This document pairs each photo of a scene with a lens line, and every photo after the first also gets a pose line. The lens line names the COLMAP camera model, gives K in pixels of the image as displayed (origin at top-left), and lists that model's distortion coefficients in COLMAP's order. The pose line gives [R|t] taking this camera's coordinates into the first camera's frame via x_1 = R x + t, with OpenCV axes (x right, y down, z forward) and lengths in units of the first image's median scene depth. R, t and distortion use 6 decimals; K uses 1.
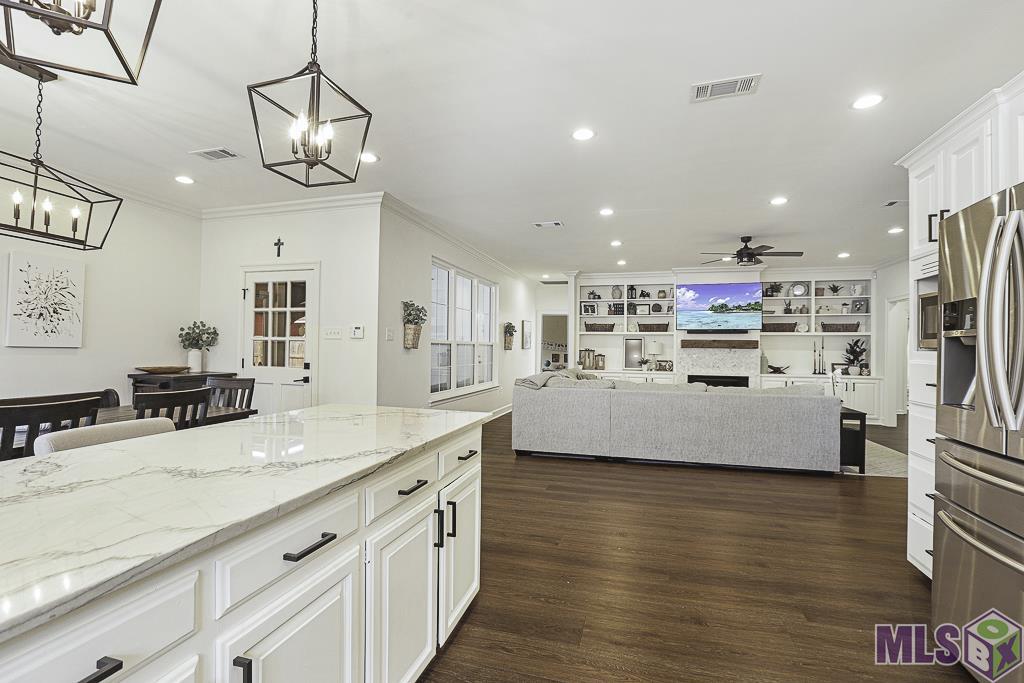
lens RADIAL K [[473.6, 0, 504.0], [0, 473.6, 343.1], [0, 0, 1]] dist [-0.028657, 0.001368]
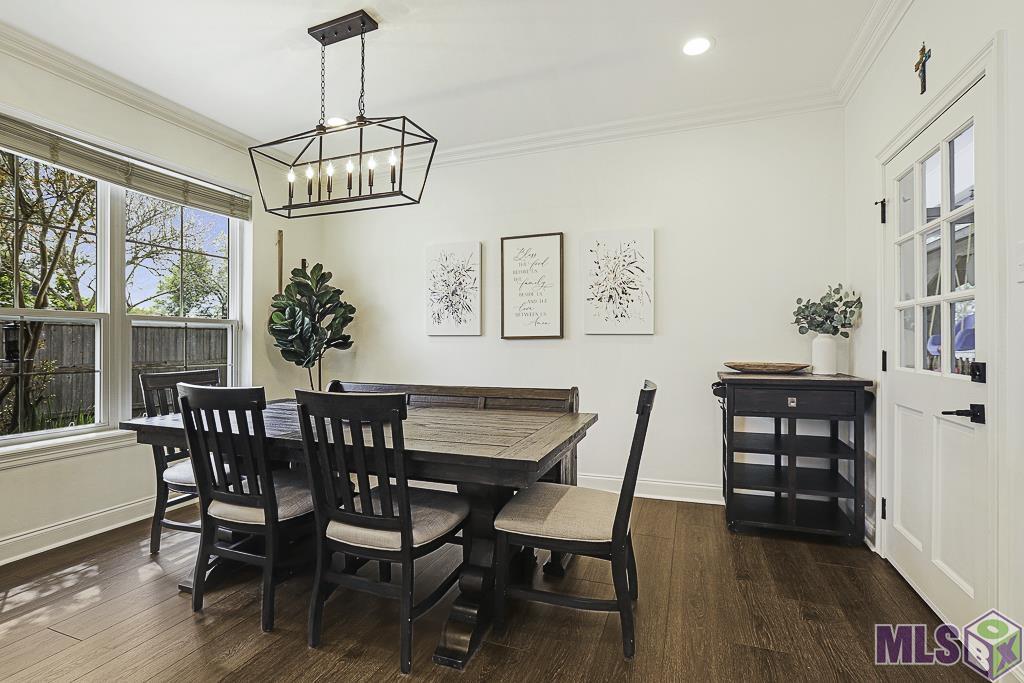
lens RADIAL K [[473.6, 0, 504.0], [0, 473.6, 343.1], [0, 0, 1]] dist [-0.028657, 0.001368]
pose [[-0.092843, -0.013240, -0.995593, -0.066547], [0.007746, 0.999872, -0.014019, 0.029339], [0.995651, -0.009014, -0.092729, 0.685693]]
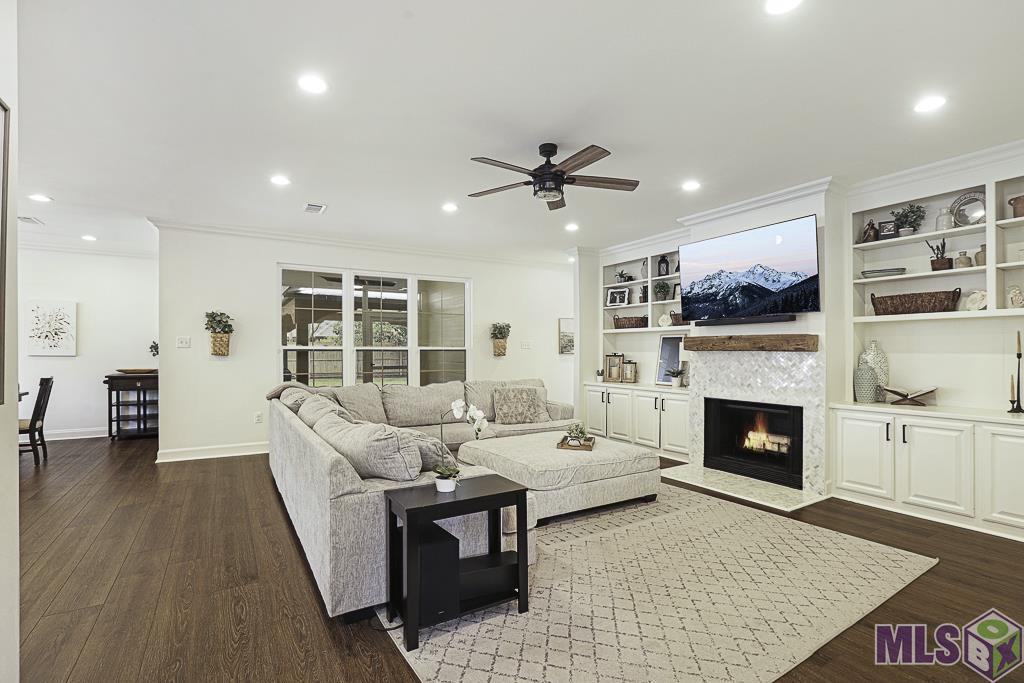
lens RADIAL K [[473.6, 0, 504.0], [0, 473.6, 343.1], [0, 0, 1]] dist [-0.028657, 0.001368]
pose [[0.733680, -0.022622, -0.679119, 1.043872], [0.014778, 0.999740, -0.017337, 0.013190], [0.679335, 0.002684, 0.733824, 0.701828]]
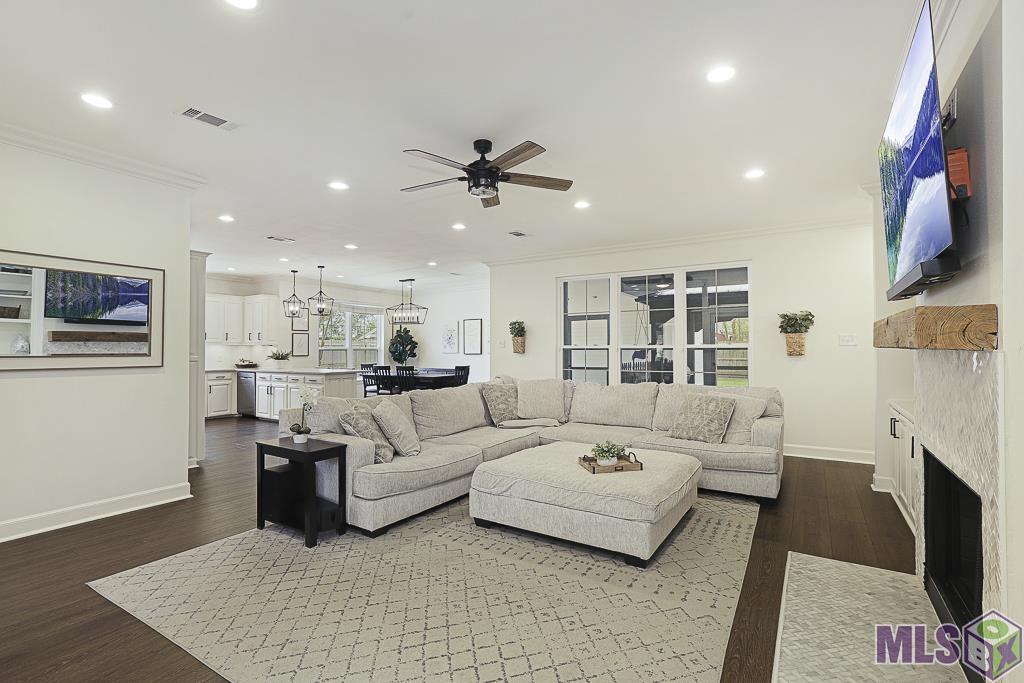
lens RADIAL K [[467.5, 0, 513.7], [0, 467.5, 341.3], [0, 0, 1]] dist [-0.013380, 0.000430]
pose [[-0.275490, -0.027796, -0.960902, 1.248555], [0.007957, 0.999482, -0.031194, 0.021977], [0.961271, -0.016239, -0.275126, 1.456211]]
